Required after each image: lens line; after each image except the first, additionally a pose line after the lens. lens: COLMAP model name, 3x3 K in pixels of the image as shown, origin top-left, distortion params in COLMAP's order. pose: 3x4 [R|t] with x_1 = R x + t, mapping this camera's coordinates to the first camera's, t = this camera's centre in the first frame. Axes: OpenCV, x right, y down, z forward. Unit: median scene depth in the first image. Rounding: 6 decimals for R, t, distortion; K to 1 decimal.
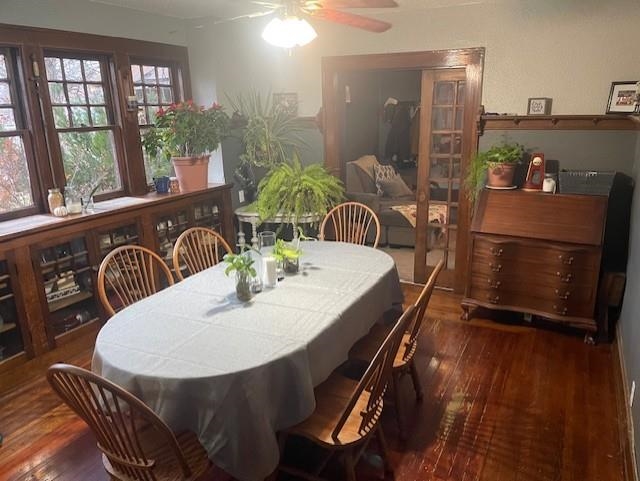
lens RADIAL K [[480.2, 0, 320.0], [0, 480.2, 240.5], [0, 0, 1]] dist [0.100000, -0.128161]
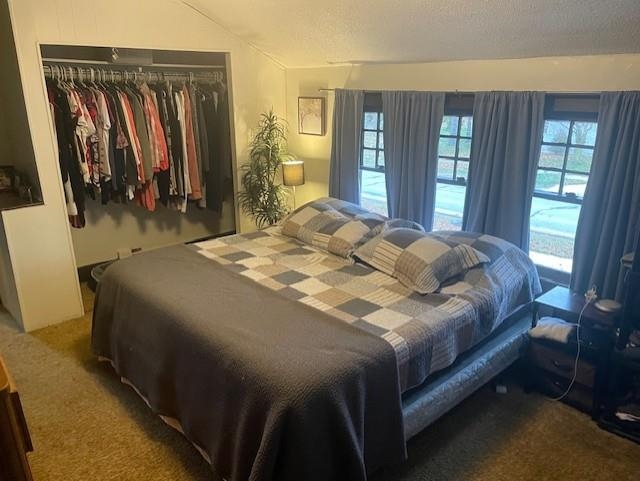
lens RADIAL K [[480.2, 0, 320.0], [0, 480.2, 240.5], [0, 0, 1]] dist [0.100000, -0.128161]
pose [[-0.301499, 0.161057, -0.939766, 0.608089], [-0.366222, 0.890464, 0.270100, -0.288110], [0.880329, 0.425598, -0.209491, 1.017378]]
